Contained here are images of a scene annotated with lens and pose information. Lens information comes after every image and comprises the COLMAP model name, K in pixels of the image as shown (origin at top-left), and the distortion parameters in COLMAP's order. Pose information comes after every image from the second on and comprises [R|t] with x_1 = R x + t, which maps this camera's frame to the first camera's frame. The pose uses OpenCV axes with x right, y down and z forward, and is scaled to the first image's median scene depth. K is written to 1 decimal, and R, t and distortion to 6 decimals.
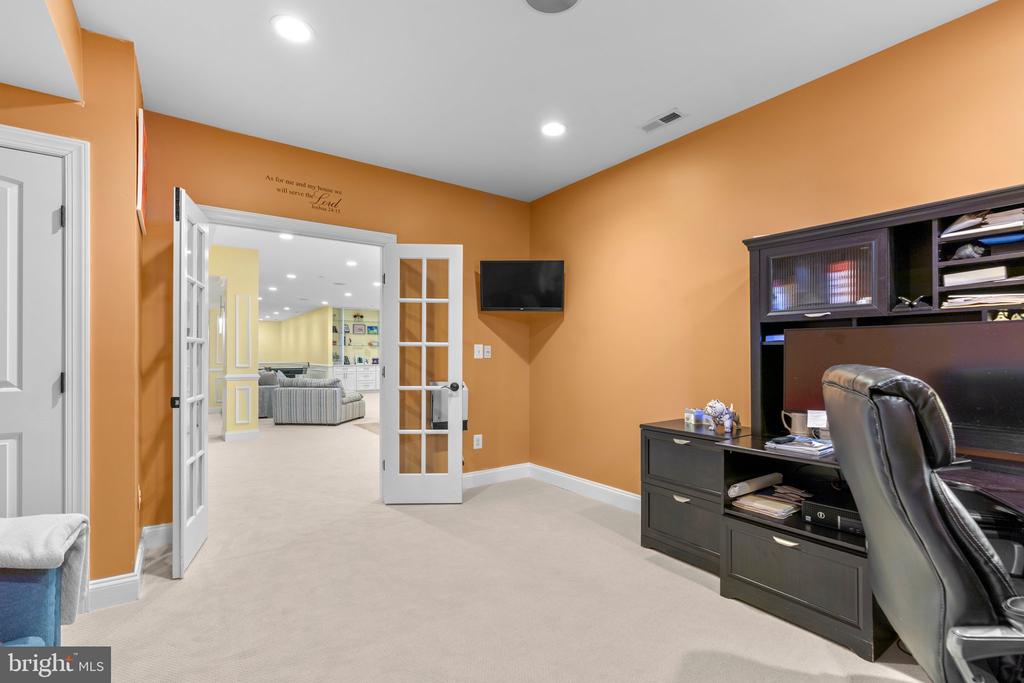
lens RADIAL K [[471.5, 0, 512.7], [0, 471.5, 355.2], [0, 0, 1]] dist [0.000332, 0.000046]
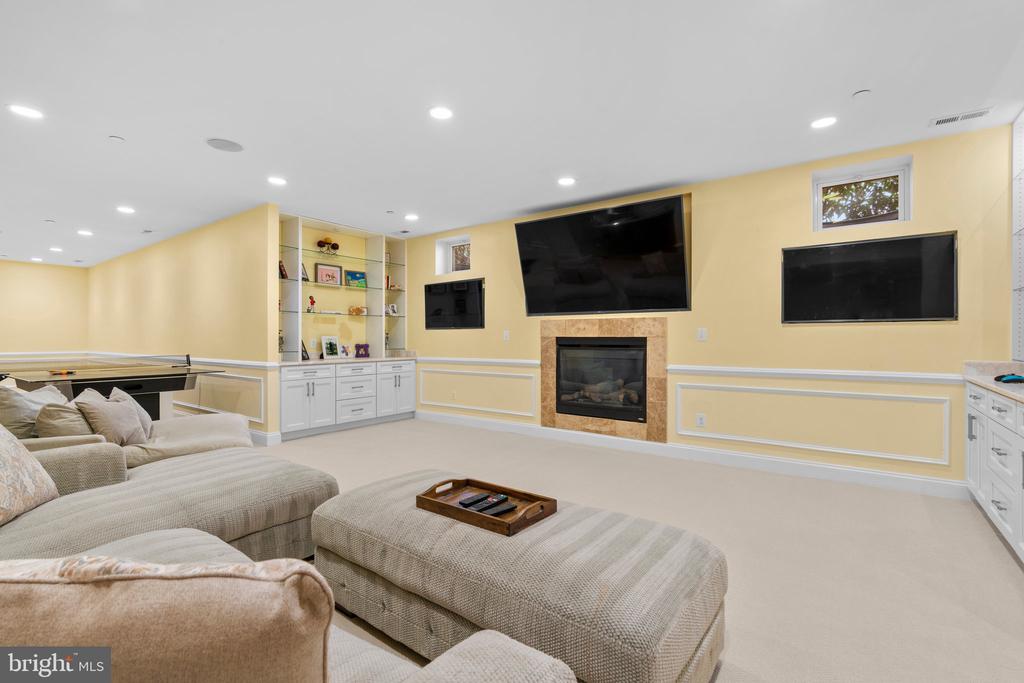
lens RADIAL K [[464.4, 0, 512.0], [0, 464.4, 341.5], [0, 0, 1]] dist [-0.000272, 0.000033]
pose [[0.953987, -0.007574, 0.299751, -0.293780], [0.005786, 0.999960, 0.006852, 0.002146], [-0.299791, -0.004803, 0.953993, 0.551816]]
